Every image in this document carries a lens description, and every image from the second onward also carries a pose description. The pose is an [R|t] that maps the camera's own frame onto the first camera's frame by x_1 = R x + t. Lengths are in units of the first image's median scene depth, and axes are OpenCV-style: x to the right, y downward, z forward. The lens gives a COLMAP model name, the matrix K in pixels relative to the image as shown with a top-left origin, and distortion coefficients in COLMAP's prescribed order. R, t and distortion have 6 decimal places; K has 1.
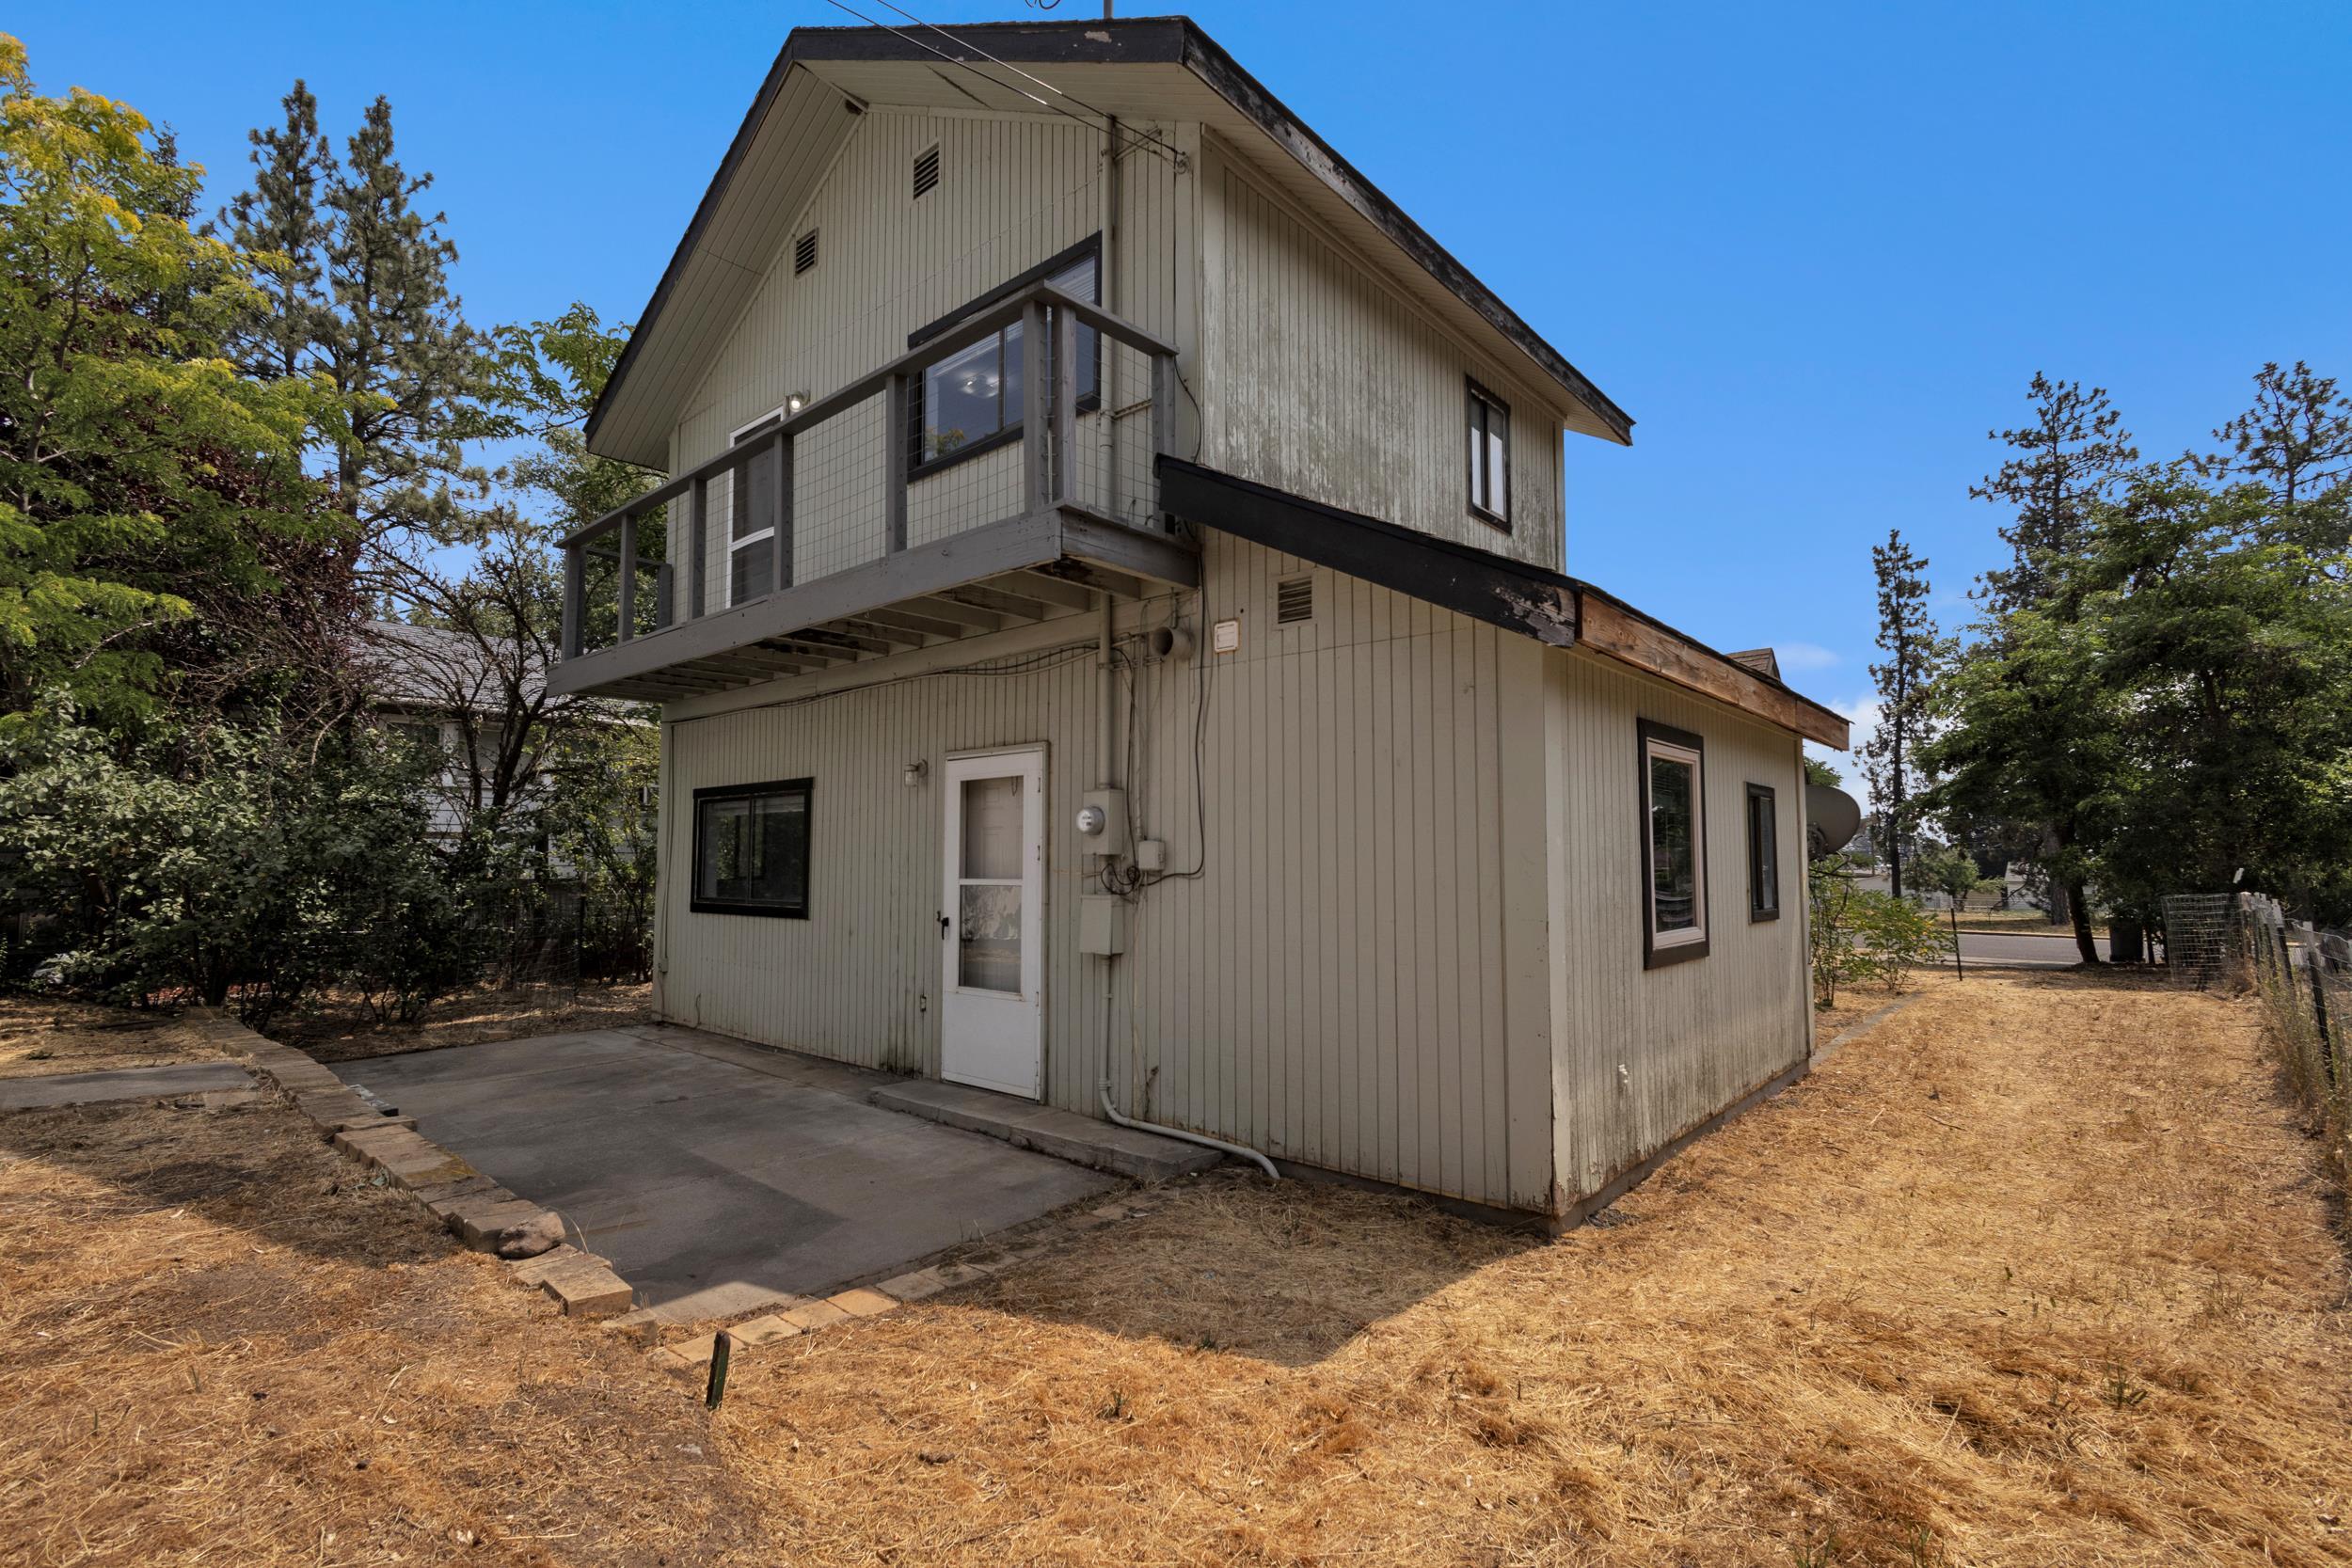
lens RADIAL K [[1077.2, 0, 1175.5], [0, 1077.2, 787.8], [0, 0, 1]] dist [-0.004066, -0.002651]
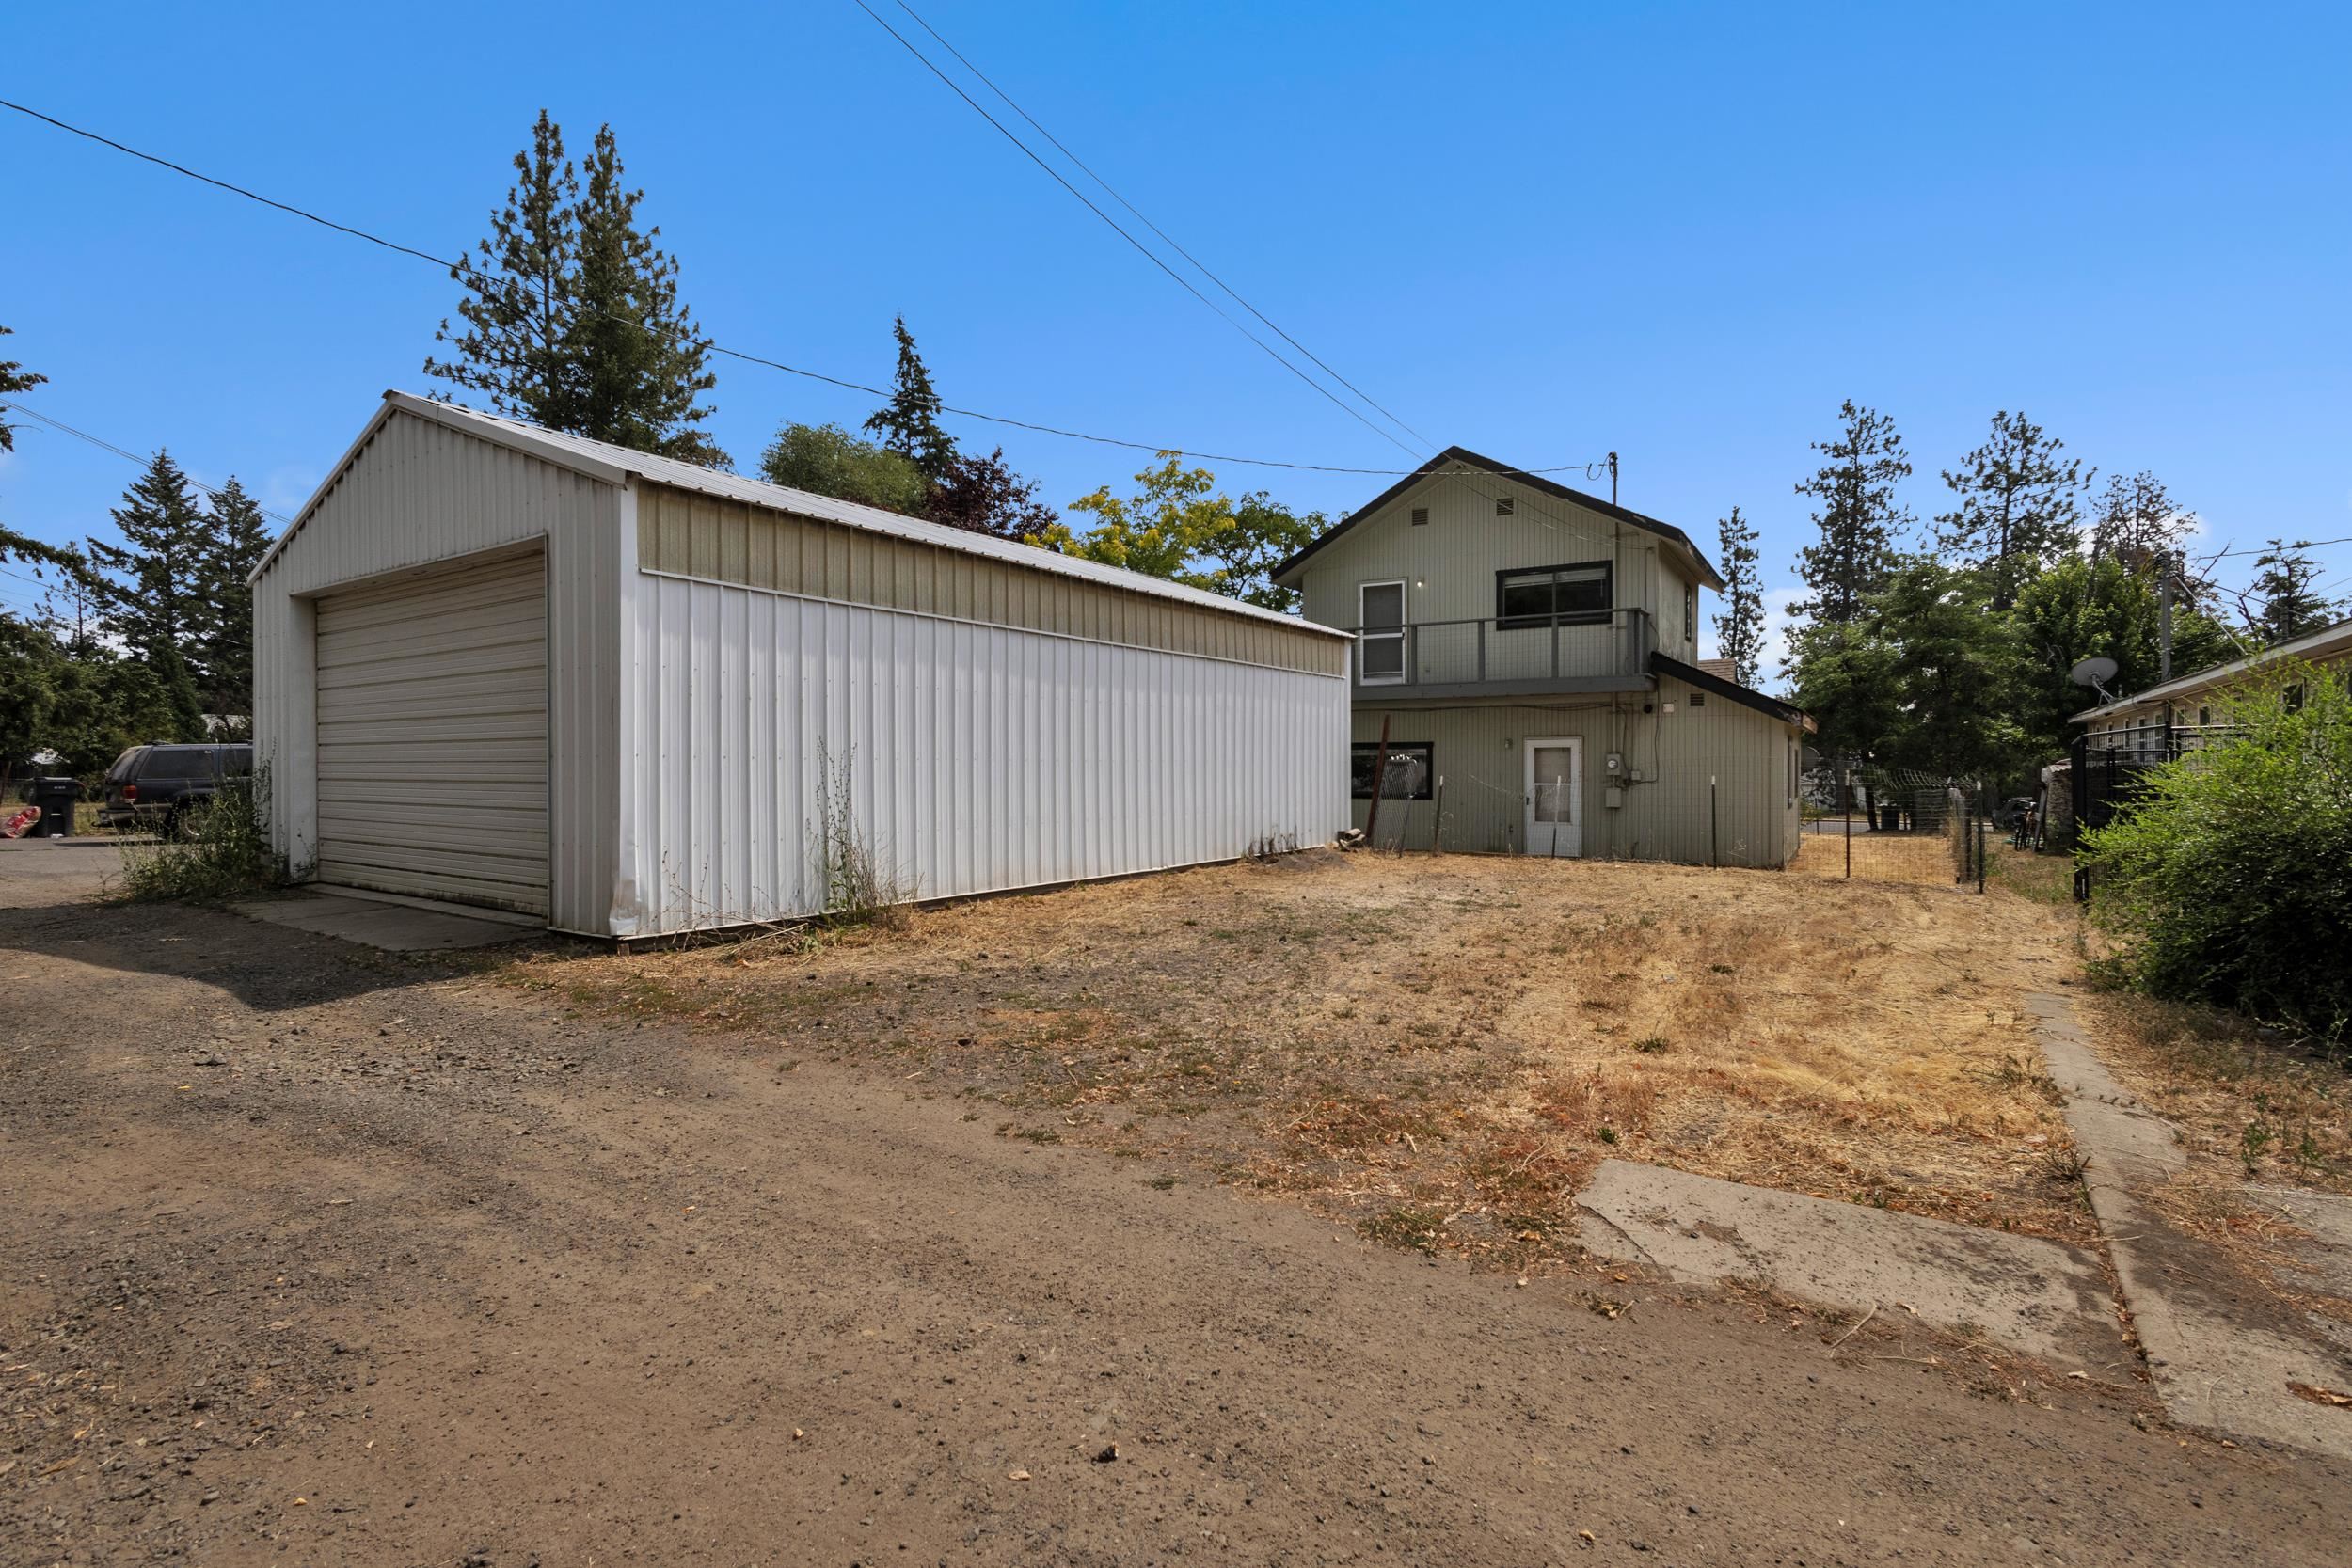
lens RADIAL K [[1077.2, 0, 1173.3], [0, 1077.2, 775.6], [0, 0, 1]] dist [-0.004066, -0.002651]
pose [[0.989329, -0.002468, 0.145675, -0.250218], [-0.008925, 0.996952, 0.077503, -0.023248], [-0.145422, -0.077976, 0.986292, -0.261779]]
